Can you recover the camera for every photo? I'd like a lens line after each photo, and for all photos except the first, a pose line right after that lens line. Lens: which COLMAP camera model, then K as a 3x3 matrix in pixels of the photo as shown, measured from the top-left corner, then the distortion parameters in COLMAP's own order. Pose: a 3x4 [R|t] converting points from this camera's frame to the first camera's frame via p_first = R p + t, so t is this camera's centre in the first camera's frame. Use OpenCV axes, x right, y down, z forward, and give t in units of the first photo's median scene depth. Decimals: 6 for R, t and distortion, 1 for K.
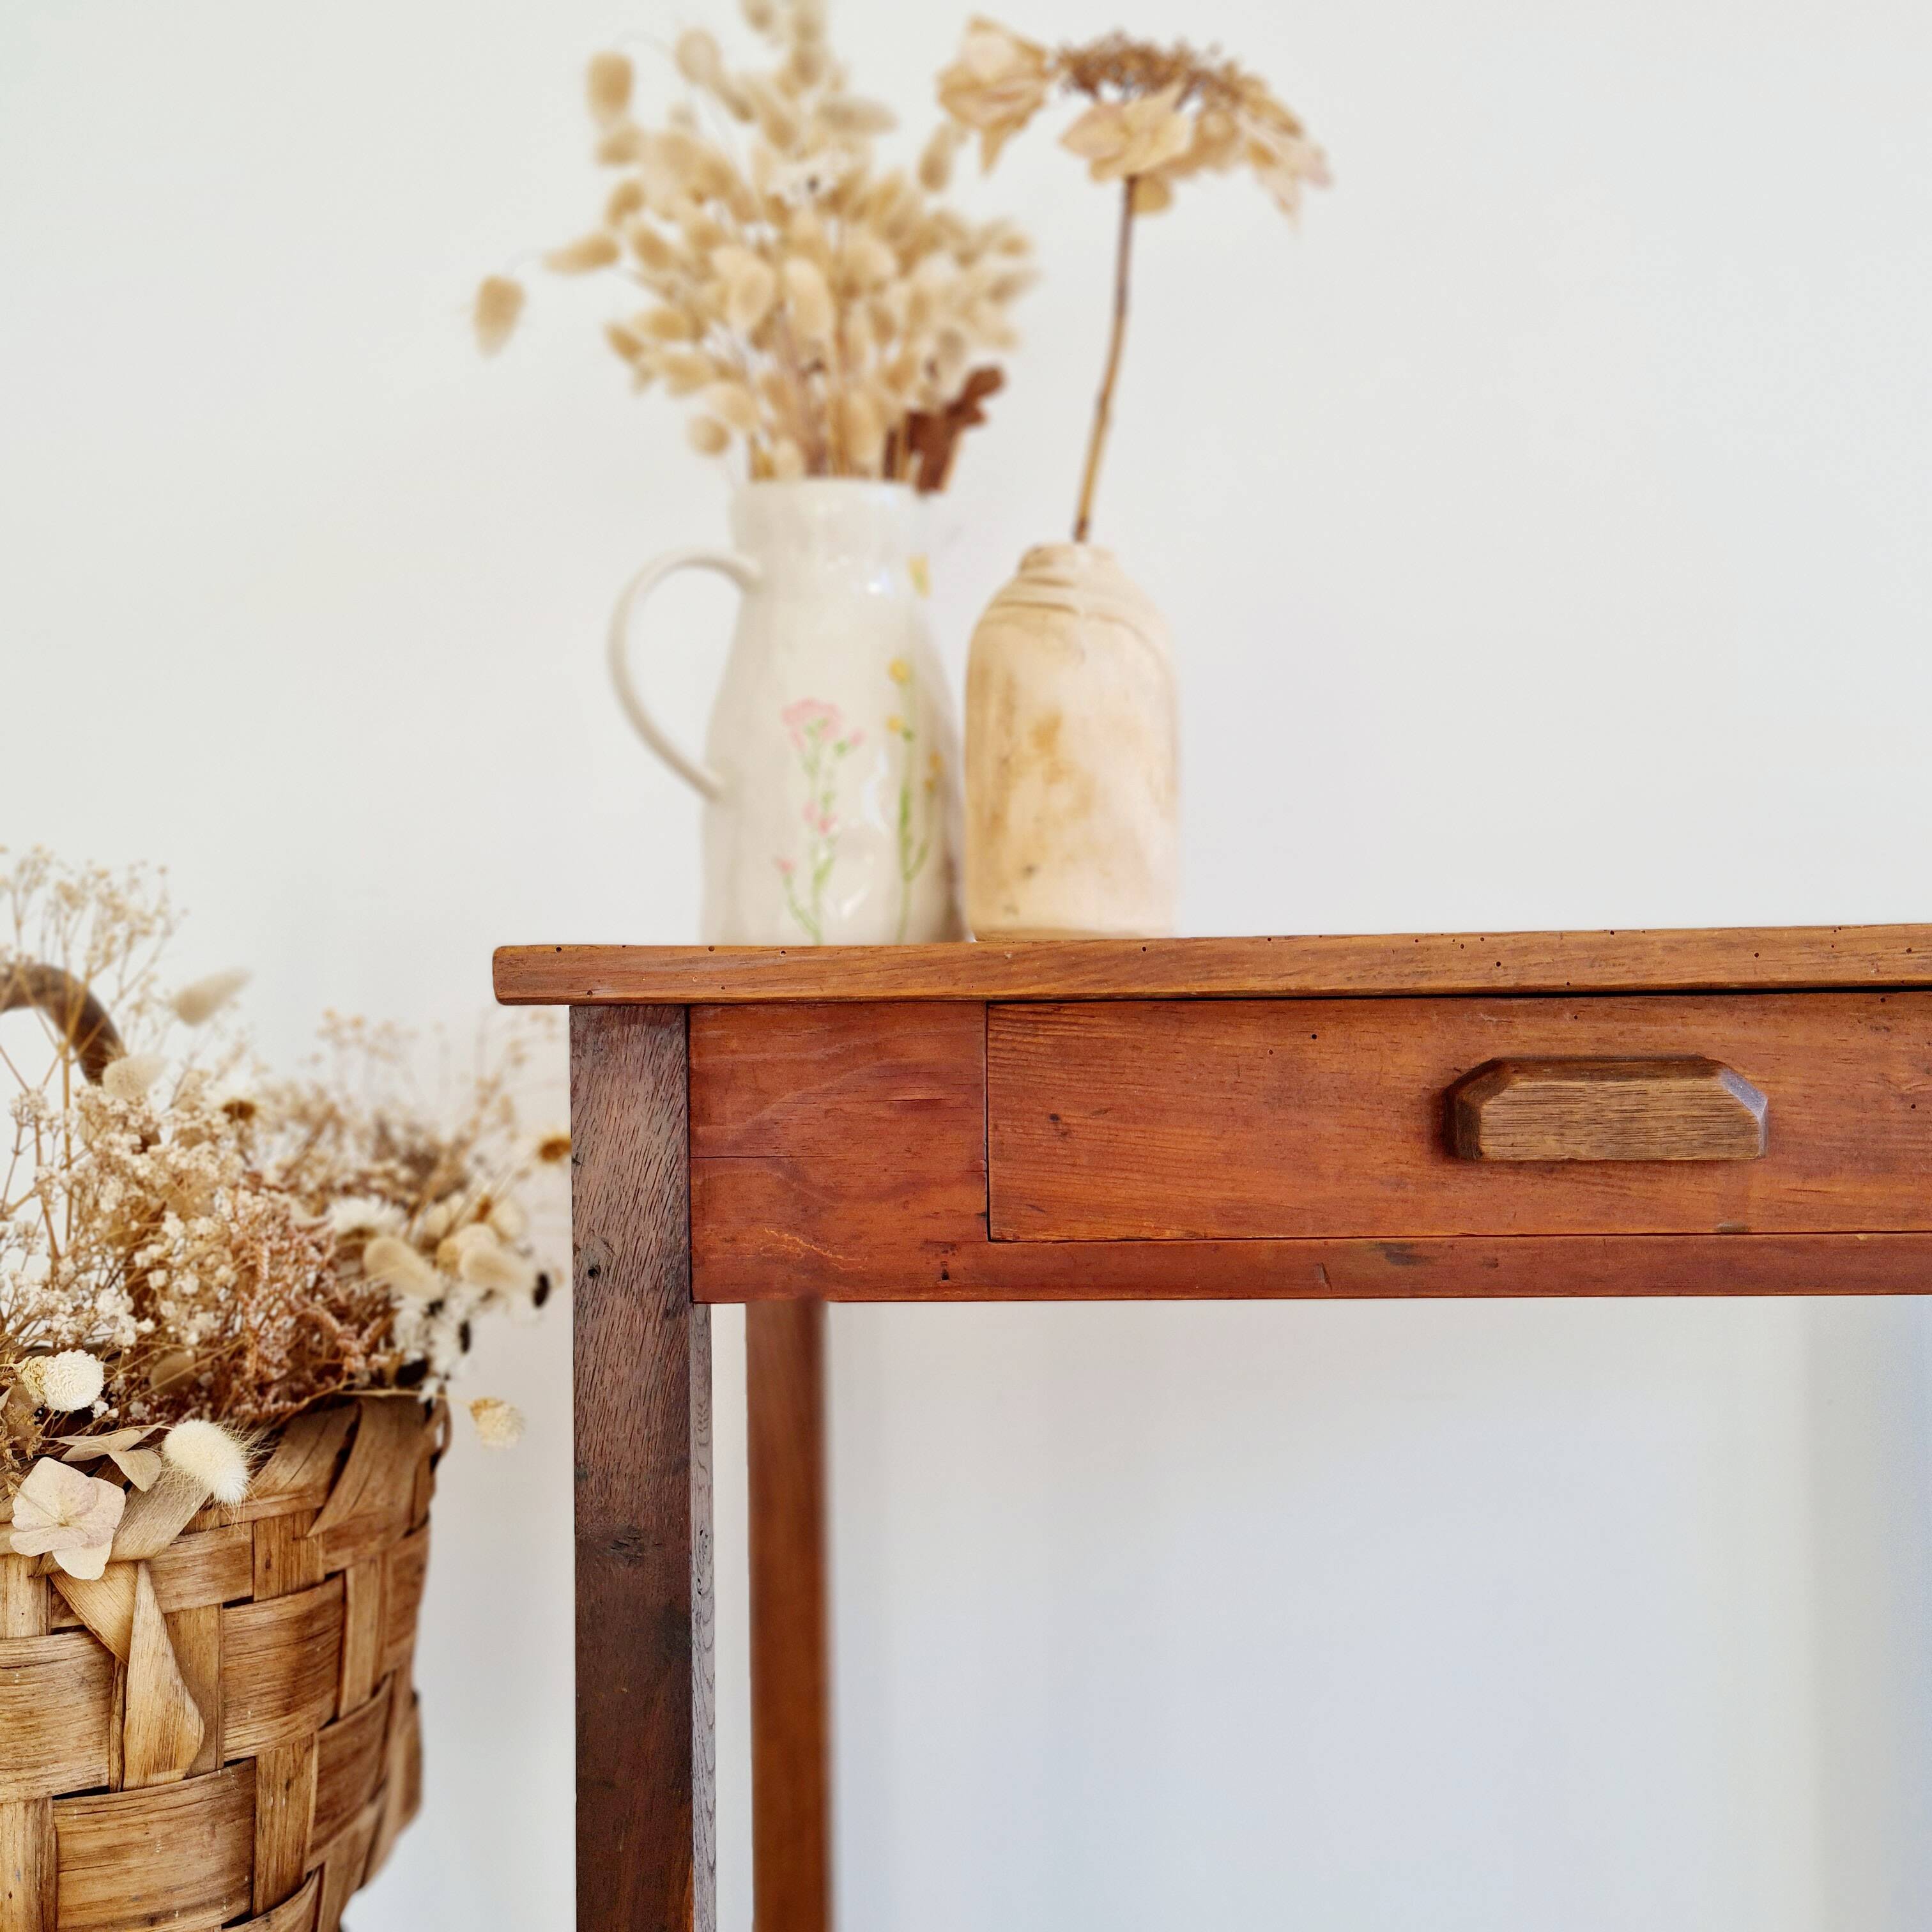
lens RADIAL K [[1884.1, 0, 930.9], [0, 1884.1, 951.7], [0, 0, 1]] dist [0.019231, 0.000000]
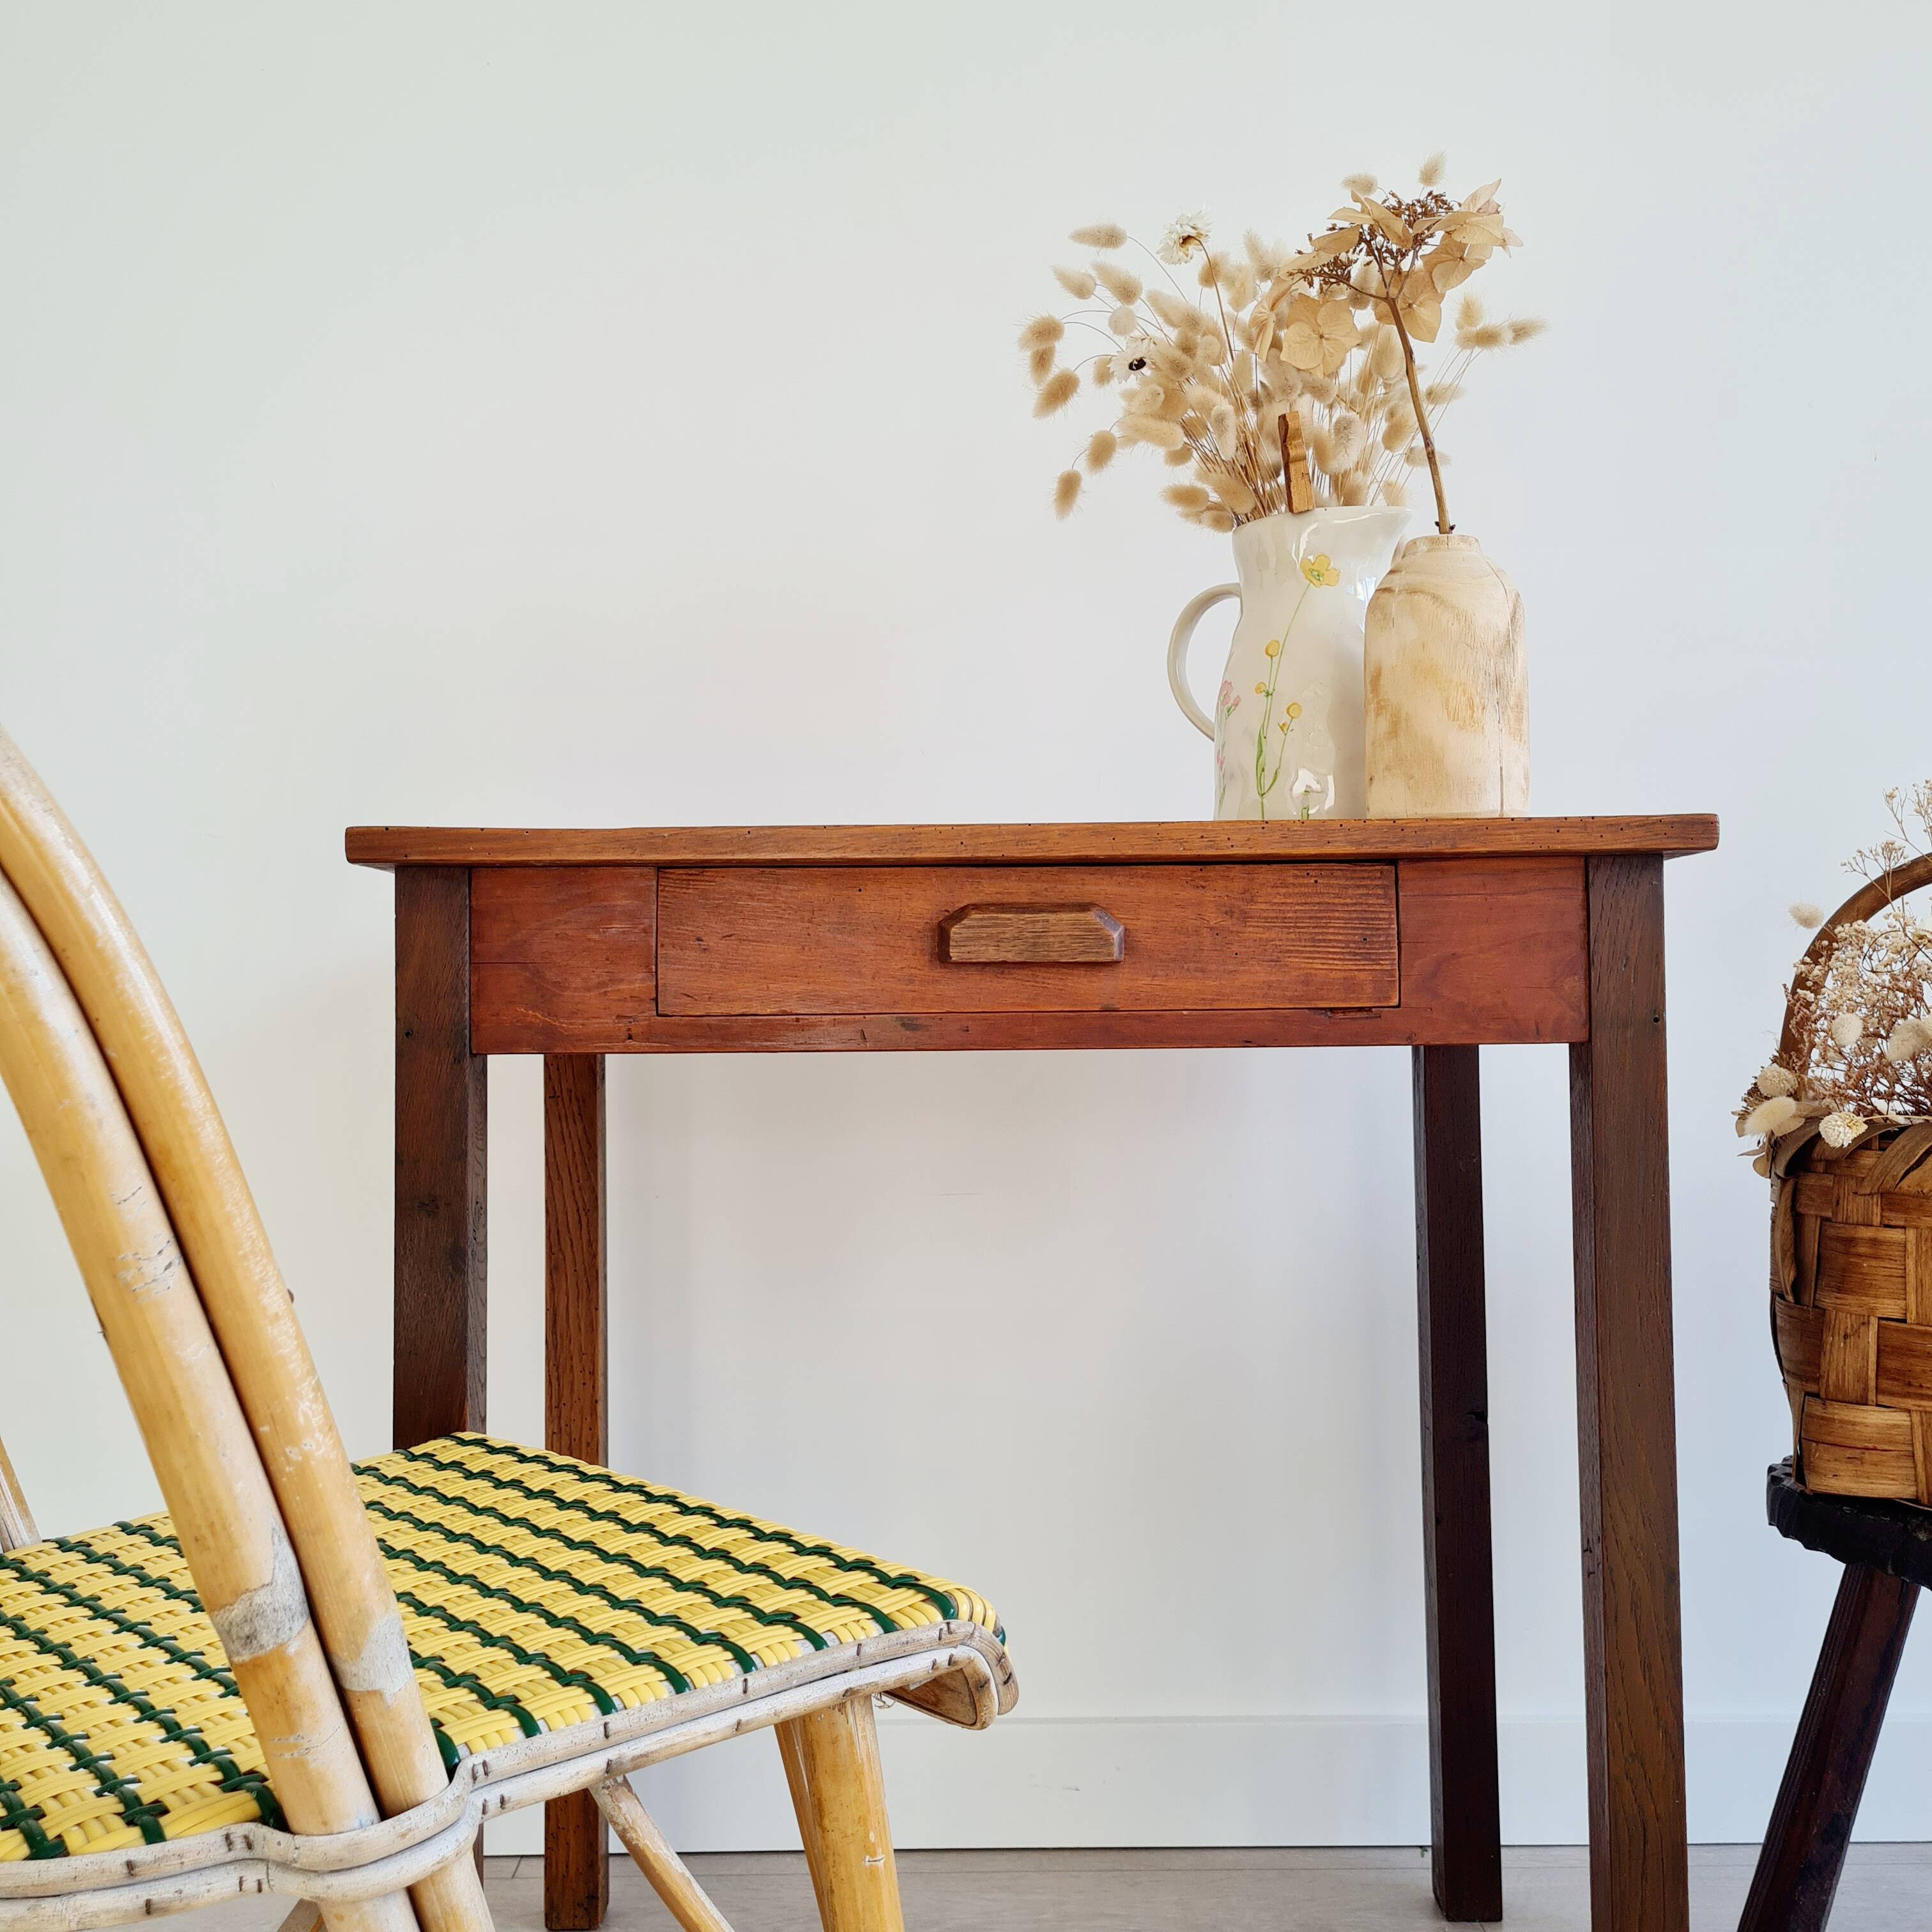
lens RADIAL K [[1884.1, 0, 948.3], [0, 1884.1, 957.4], [0, 0, 1]] dist [0.019231, 0.000000]
pose [[0.998717, 0.008801, 0.049876, 0.198864], [-0.008561, 0.999951, -0.005029, 0.110385], [-0.049918, 0.004596, 0.998743, -0.621533]]
